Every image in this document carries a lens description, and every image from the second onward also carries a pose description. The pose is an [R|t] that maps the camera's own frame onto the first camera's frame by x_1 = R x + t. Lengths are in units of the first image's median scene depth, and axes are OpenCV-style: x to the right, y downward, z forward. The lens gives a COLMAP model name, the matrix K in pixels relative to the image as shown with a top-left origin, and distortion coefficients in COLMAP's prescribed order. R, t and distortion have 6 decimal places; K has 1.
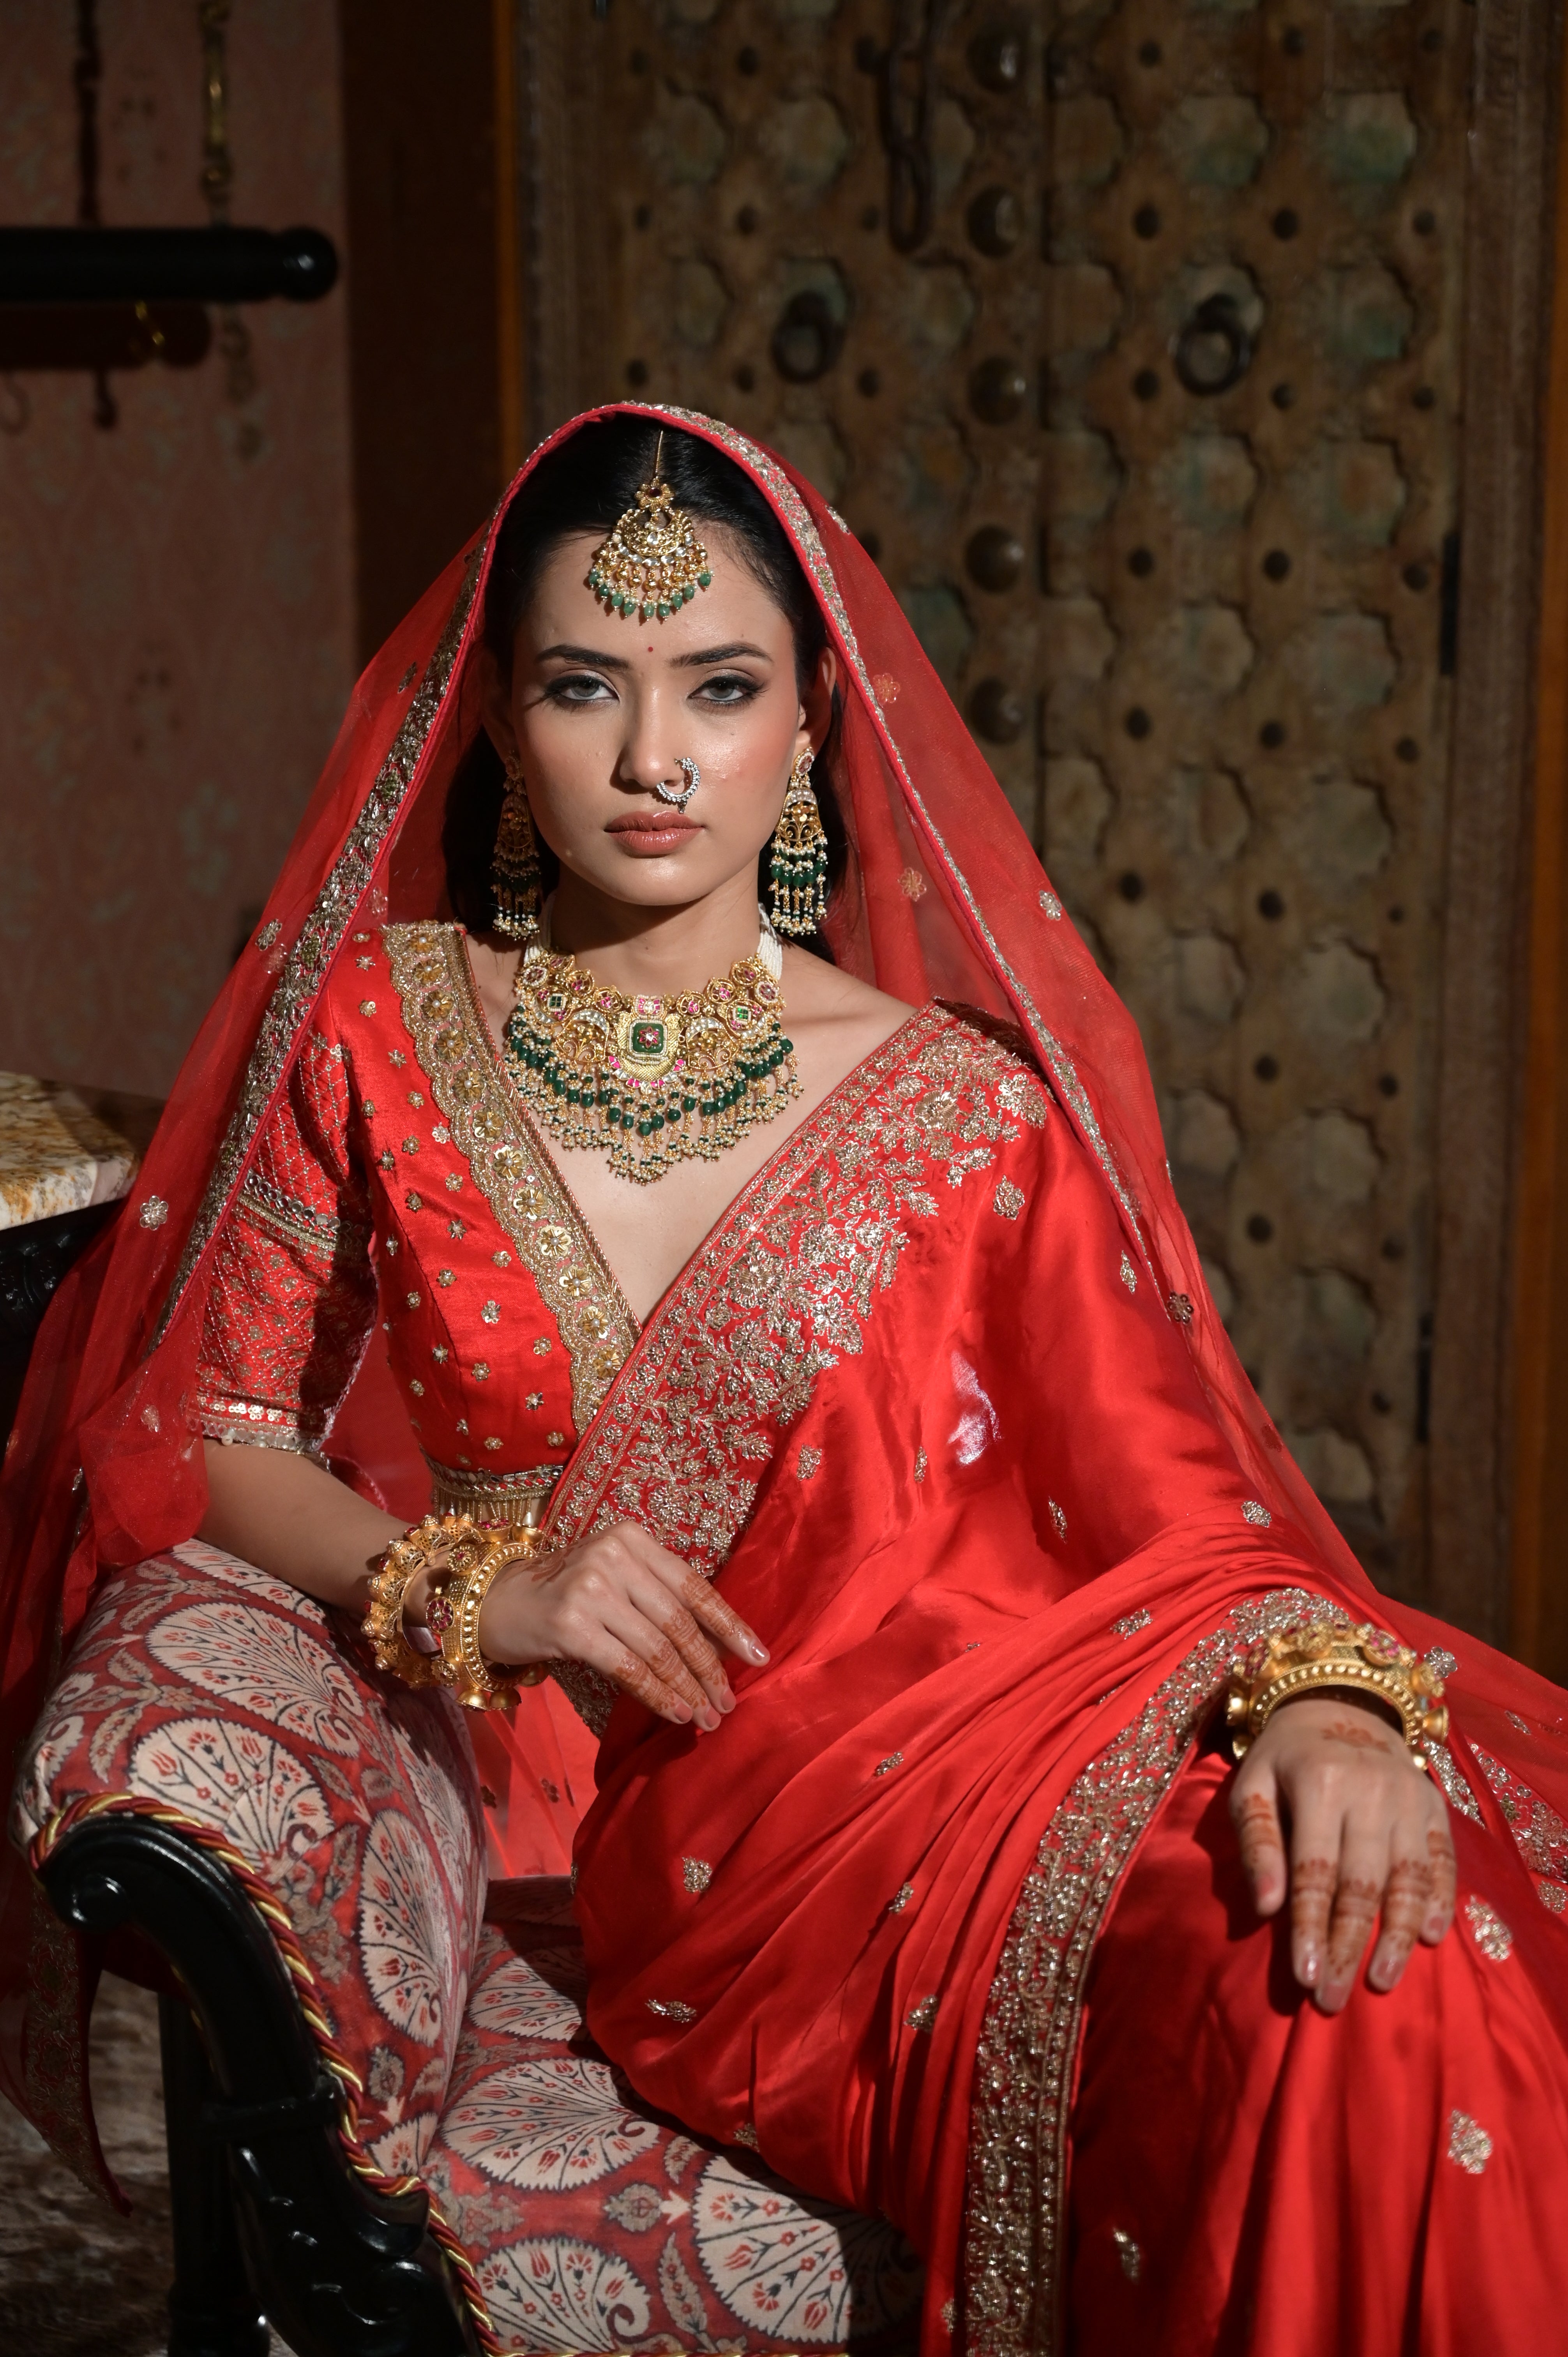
lens RADIAL K [[4491.0, 0, 816.1], [0, 4491.0, 1154.8], [0, 0, 1]] dist [0.021675, 0.000000]
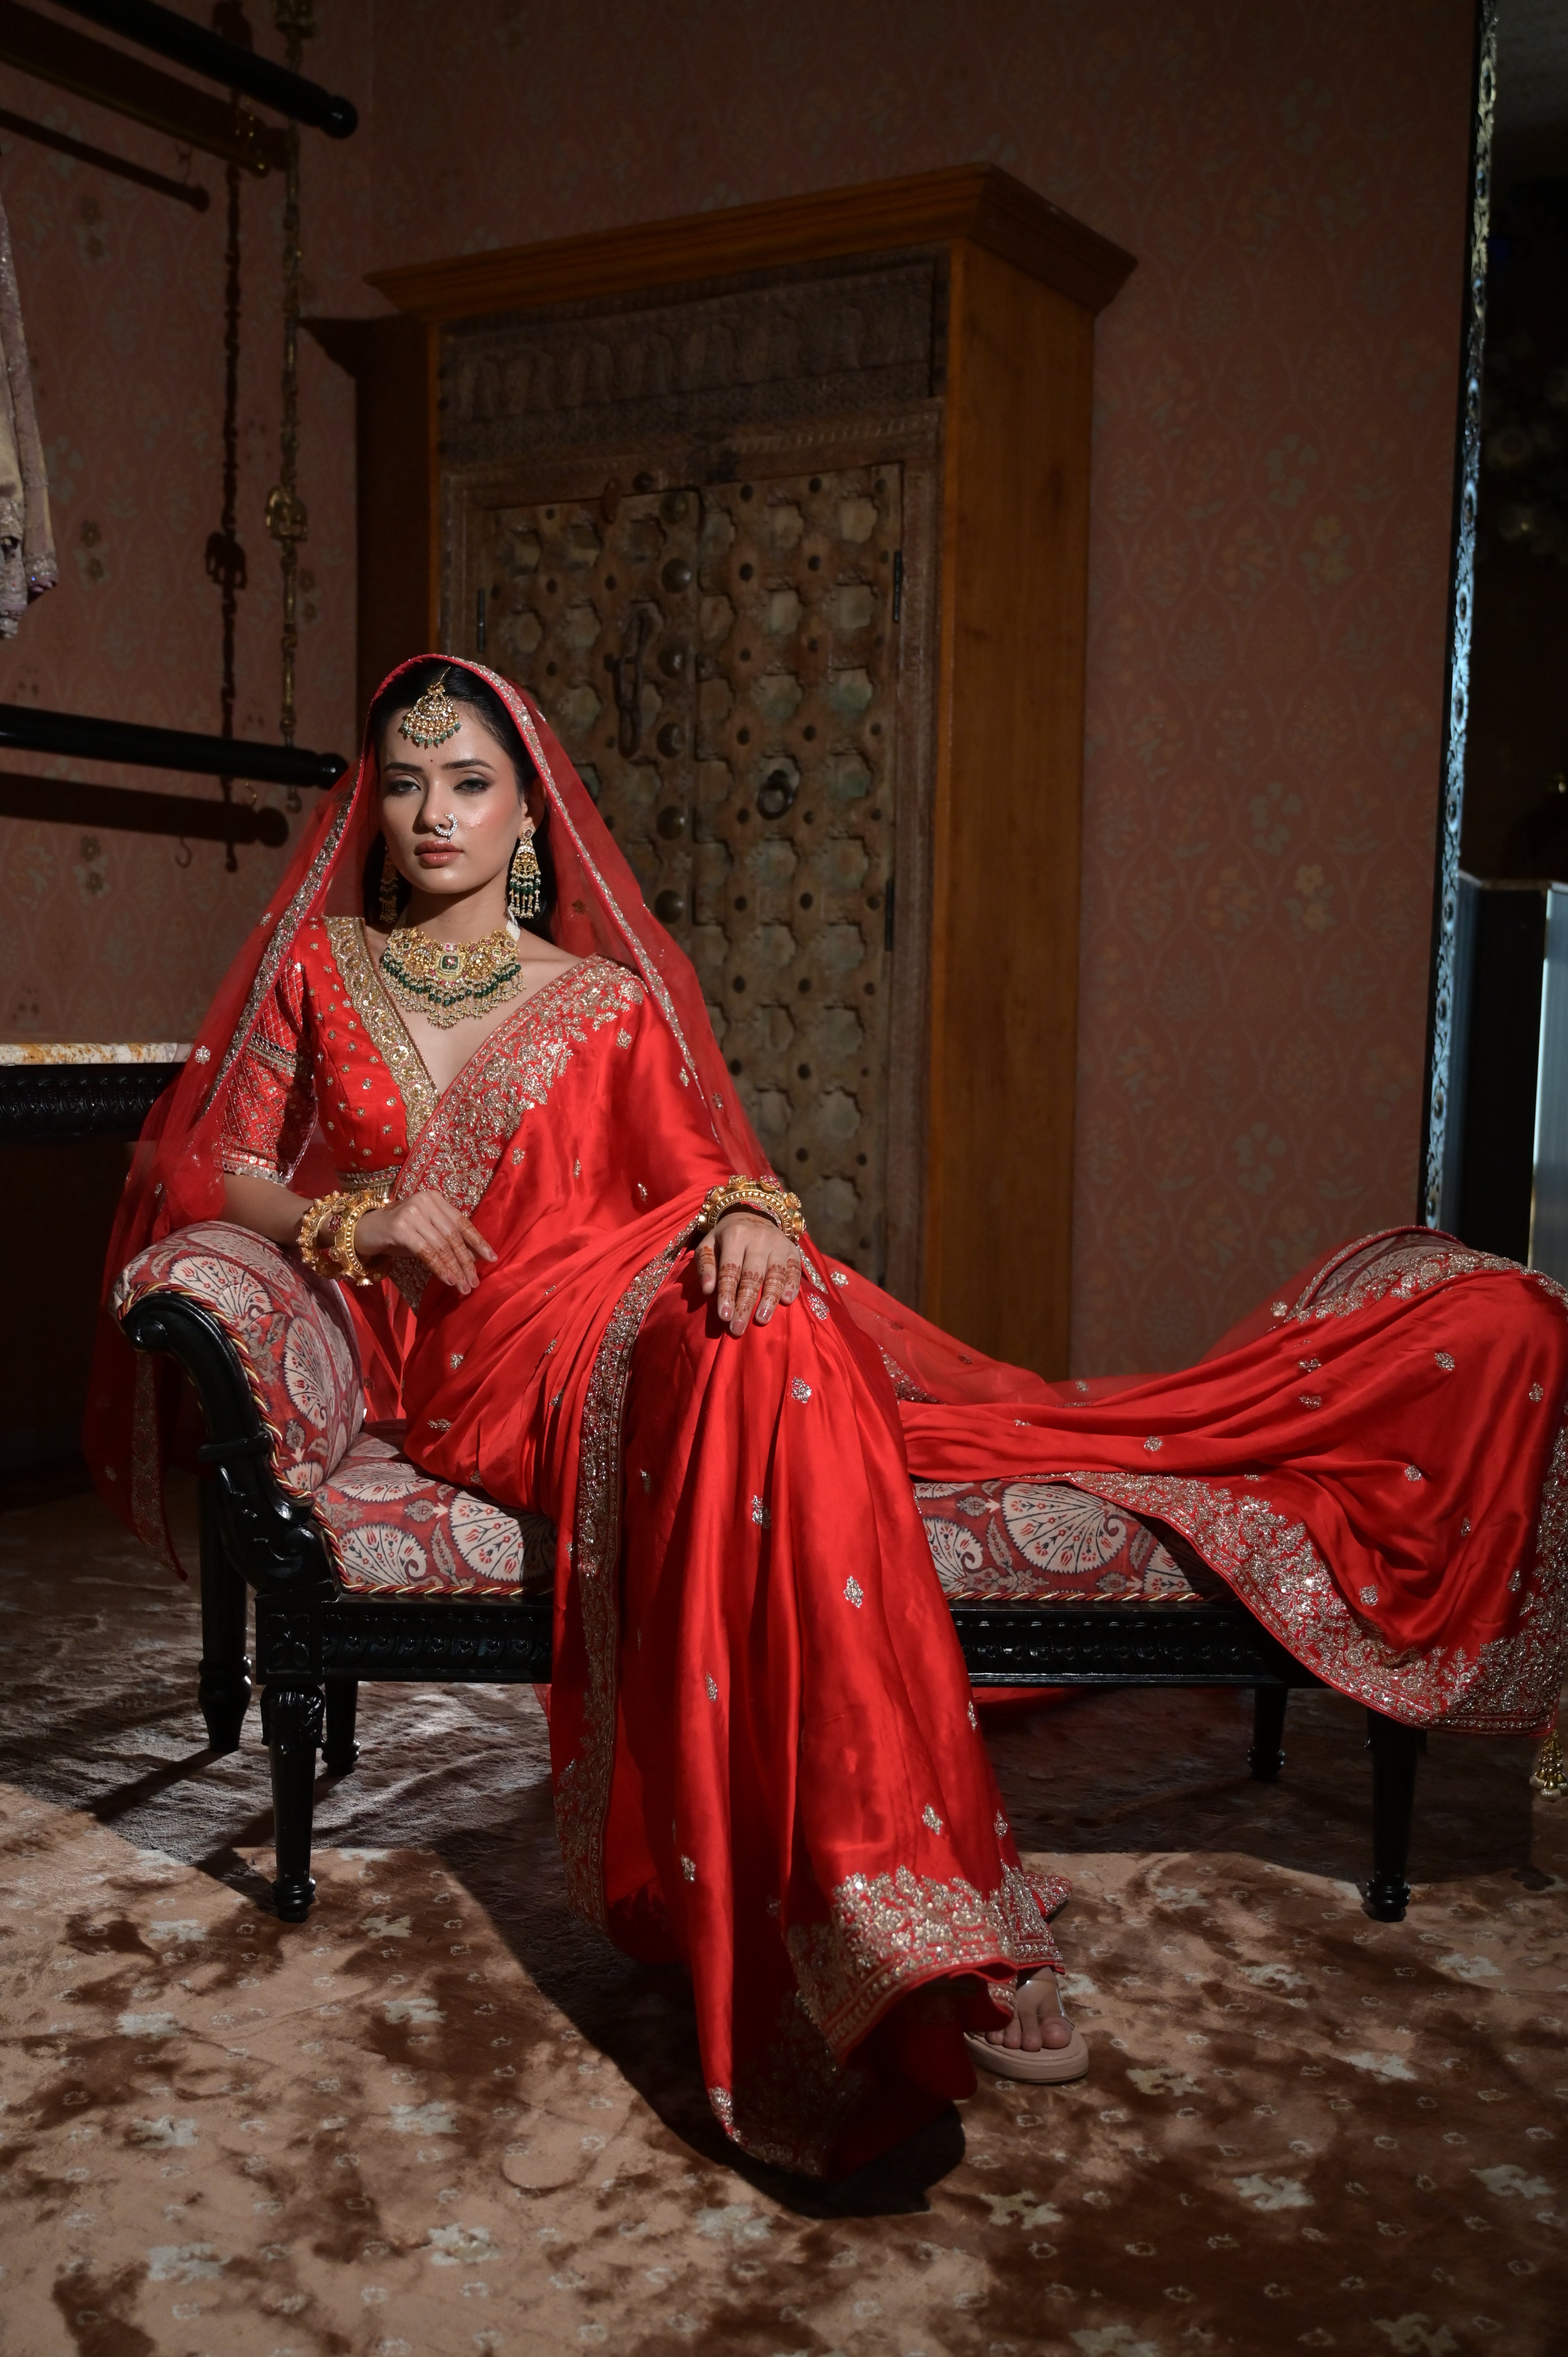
lens RADIAL K [[2400.1, 0, 775.3], [0, 2400.1, 1183.3], [0, 0, 1]] dist [0.007772, 0.000000]
pose [[0.998746, 0.014255, 0.047993, 0.063177], [-0.007370, 0.990028, -0.140677, 0.238277], [-0.049520, 0.140147, 0.988892, -0.077045]]
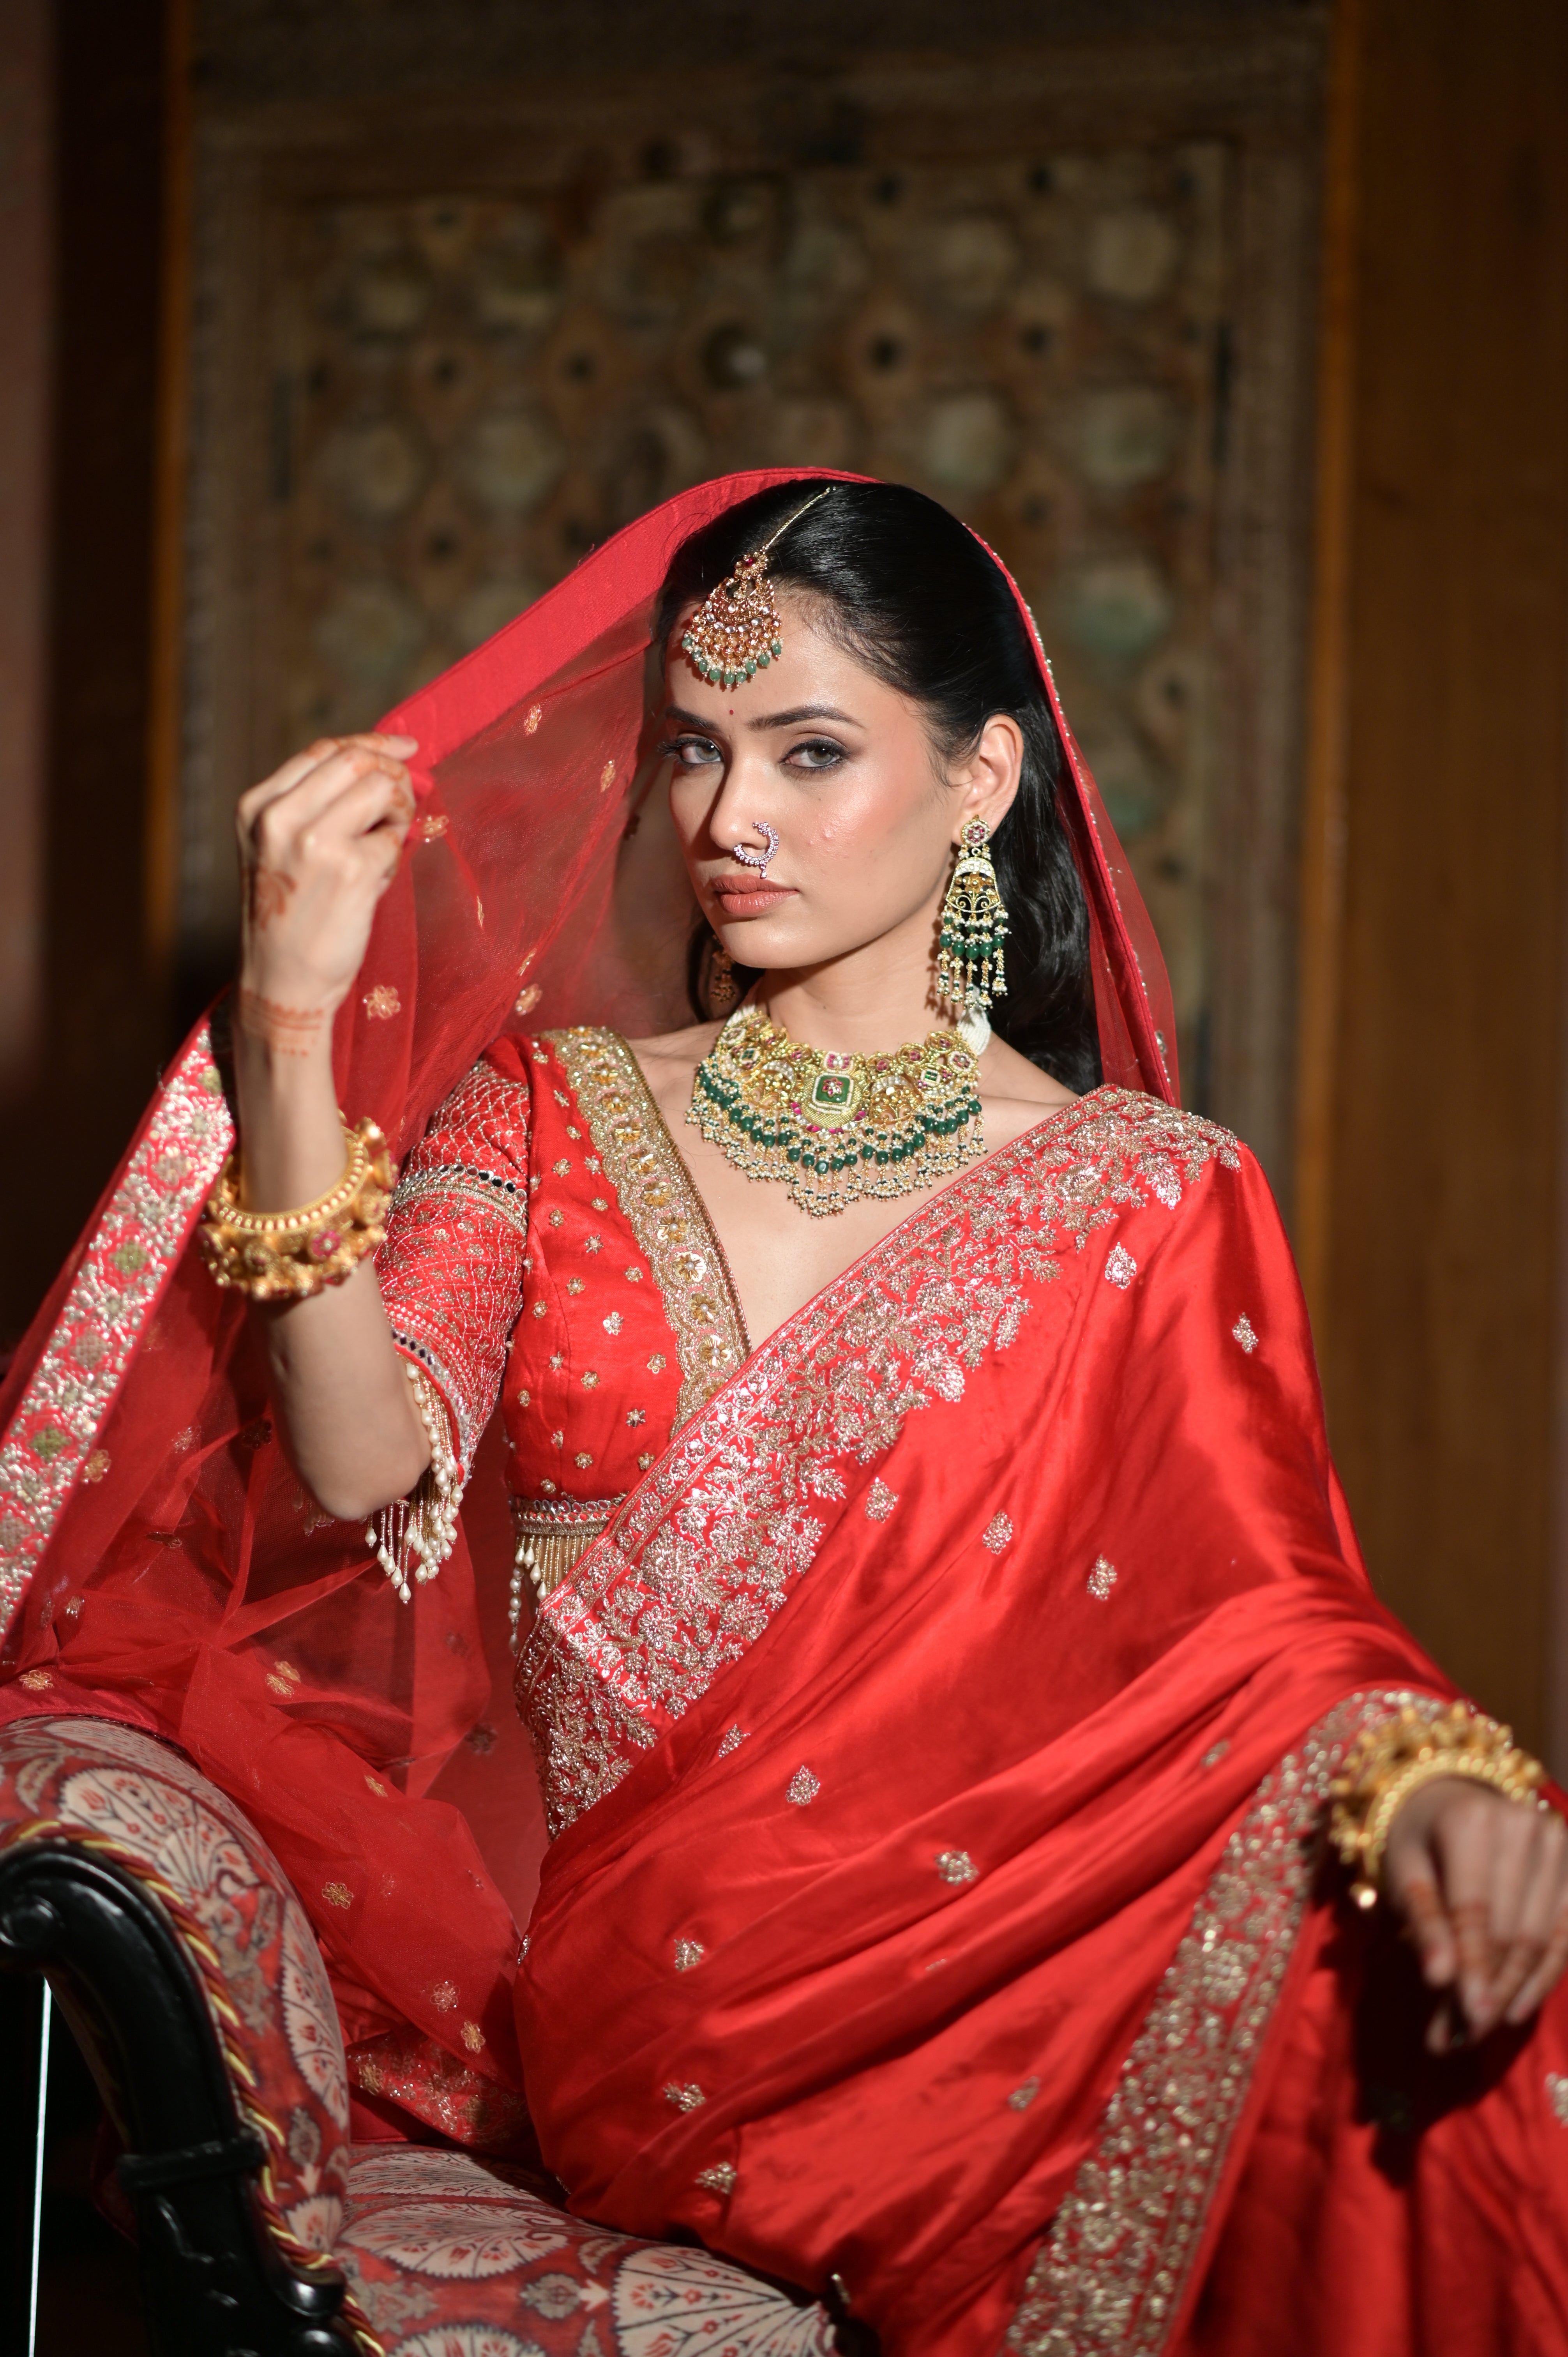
lens RADIAL K [[5748.5, 0, 836.2], [0, 5748.5, 1242.0], [0, 0, 1]] dist [0.044219, 0.000000]
pose [[0.991525, 0.026657, 0.127152, -0.142799], [0.001986, 0.975499, -0.219996, 0.284833], [-0.129901, 0.218384, 0.967179, -0.255187]]
